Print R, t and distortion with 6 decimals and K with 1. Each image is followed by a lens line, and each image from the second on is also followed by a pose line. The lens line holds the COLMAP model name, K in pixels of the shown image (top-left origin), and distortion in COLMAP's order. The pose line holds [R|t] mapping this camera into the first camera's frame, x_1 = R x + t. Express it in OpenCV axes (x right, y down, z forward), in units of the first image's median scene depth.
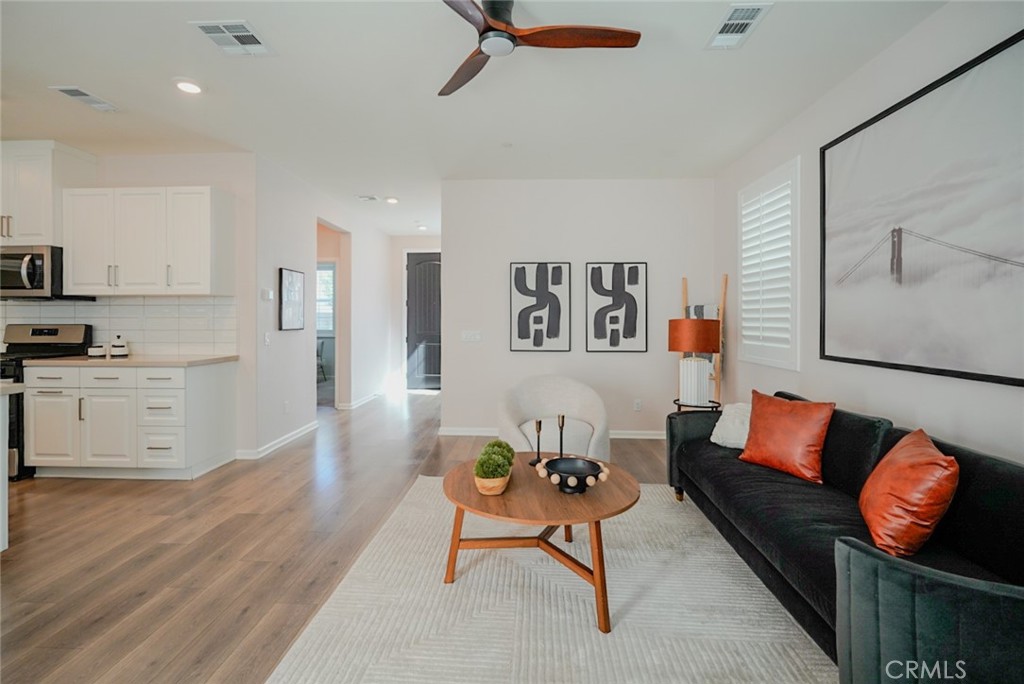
lens RADIAL K [[465.4, 0, 507.1], [0, 465.4, 320.4], [0, 0, 1]] dist [-0.002146, 0.000224]
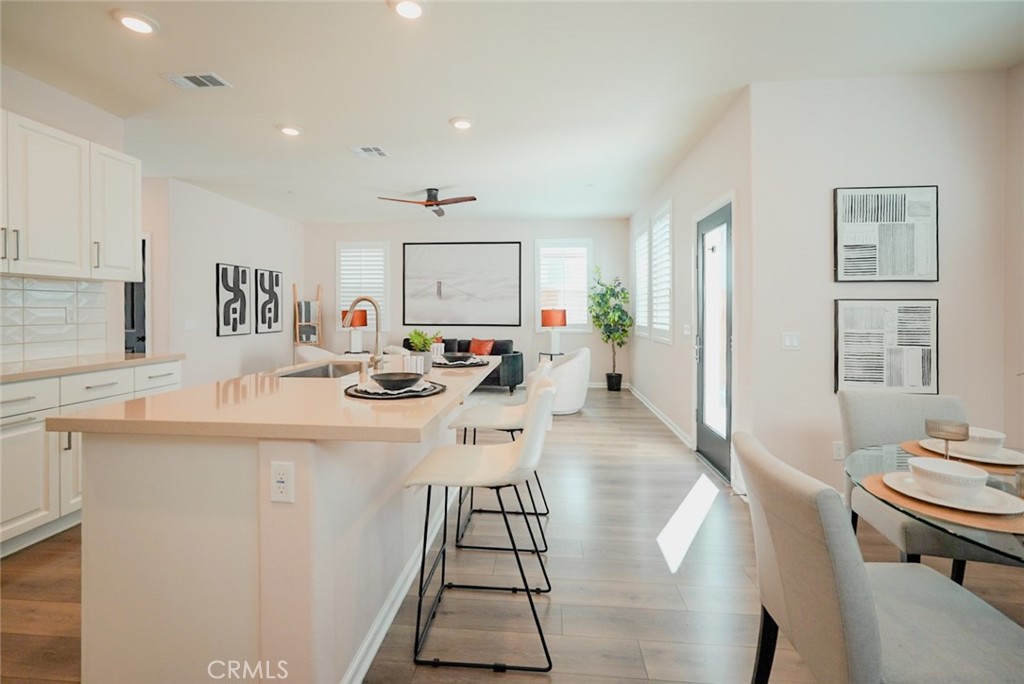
lens RADIAL K [[460.0, 0, 507.1], [0, 460.0, 311.3], [0, 0, 1]] dist [-0.013857, -0.000043]
pose [[0.038876, -0.003180, 0.999239, -1.387307], [0.001303, 0.999994, 0.003132, -0.002242], [-0.999243, 0.001180, 0.038880, 0.252634]]
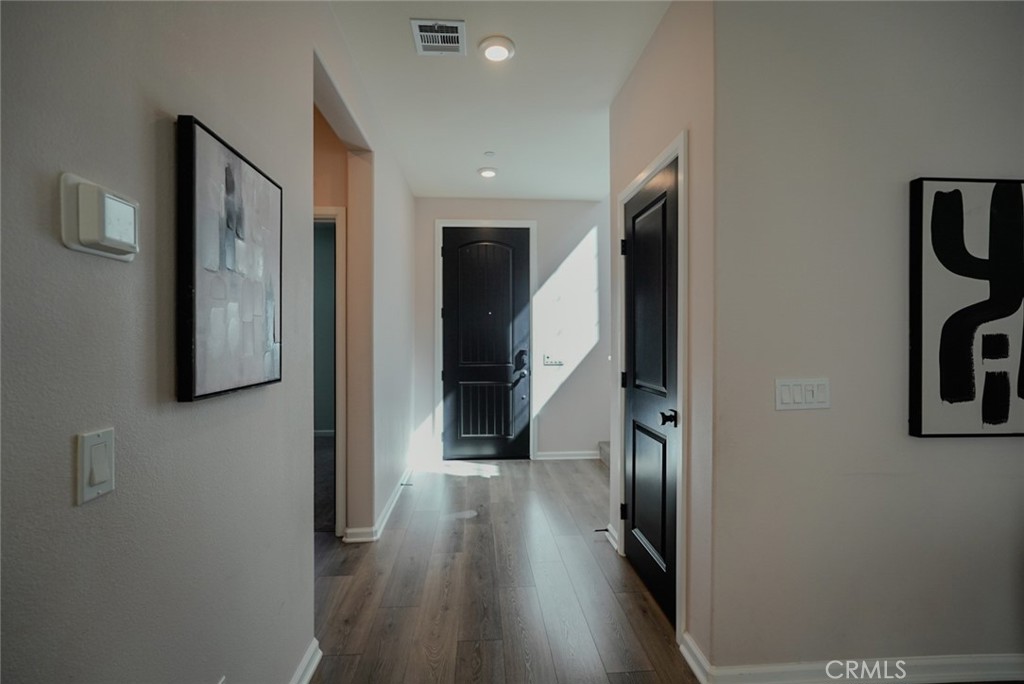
lens RADIAL K [[454.3, 0, 506.8], [0, 454.3, 341.9], [0, 0, 1]] dist [-0.000808, 0.000271]
pose [[0.993747, -0.003531, 0.111599, -0.399523], [0.002793, 0.999973, 0.006769, -0.008549], [-0.111620, -0.006415, 0.993730, 0.850935]]
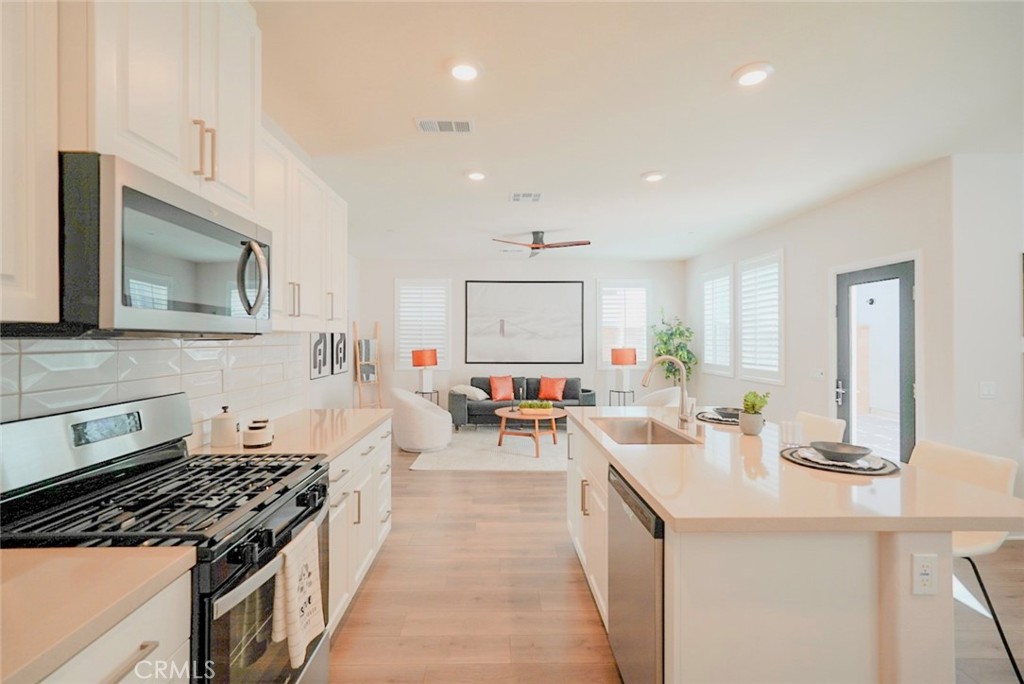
lens RADIAL K [[449.7, 0, 508.5], [0, 449.7, 336.6], [0, 0, 1]] dist [0.001209, 0.000287]
pose [[-0.075044, 0.002177, 0.997178, -1.364411], [0.001928, 0.999996, -0.002038, -0.045531], [-0.997178, 0.001769, -0.075048, 0.722730]]
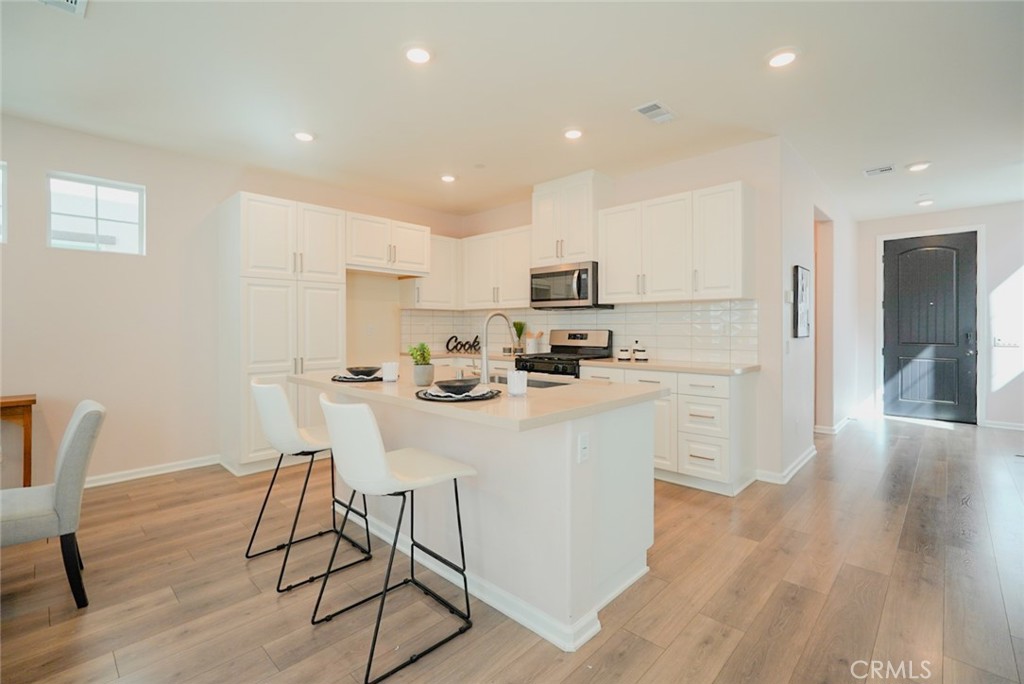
lens RADIAL K [[459.1, 0, 508.1], [0, 459.1, 325.7], [0, 0, 1]] dist [0.000172, 0.000177]
pose [[0.752072, -0.003997, -0.659068, -0.364263], [-0.000089, 0.999981, -0.006166, 0.005010], [0.659081, 0.004696, 0.752058, 0.008353]]
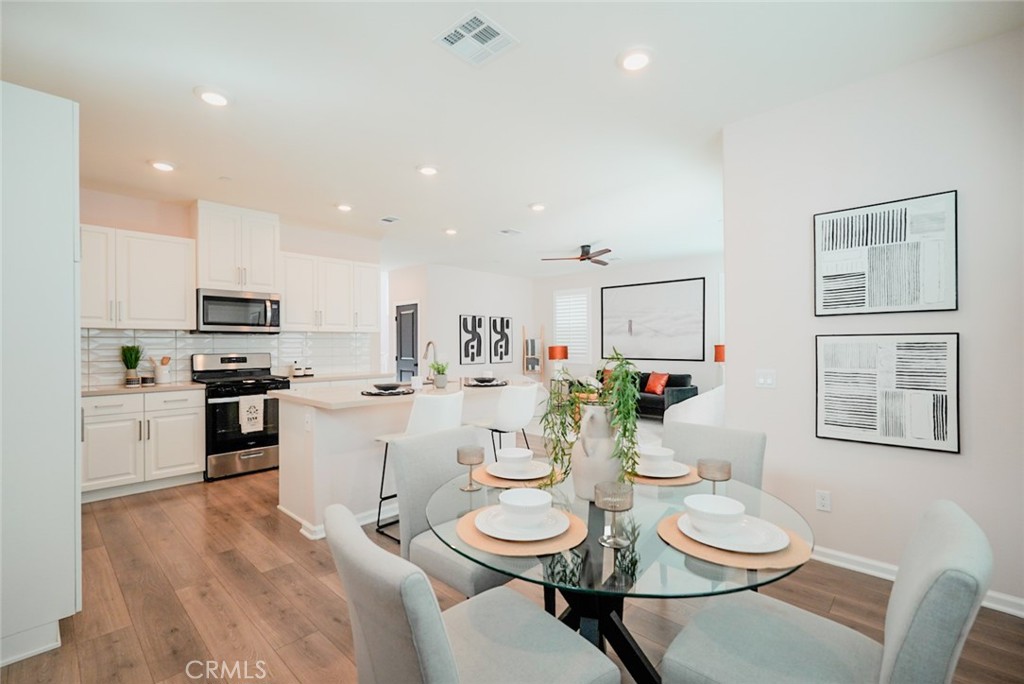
lens RADIAL K [[450.4, 0, 509.7], [0, 450.4, 345.0], [0, 0, 1]] dist [-0.012850, 0.000046]
pose [[0.648930, -0.005124, 0.760831, -1.432365], [0.008804, 0.999961, -0.000774, -0.007344], [-0.760797, 0.007201, 0.648950, -0.315726]]
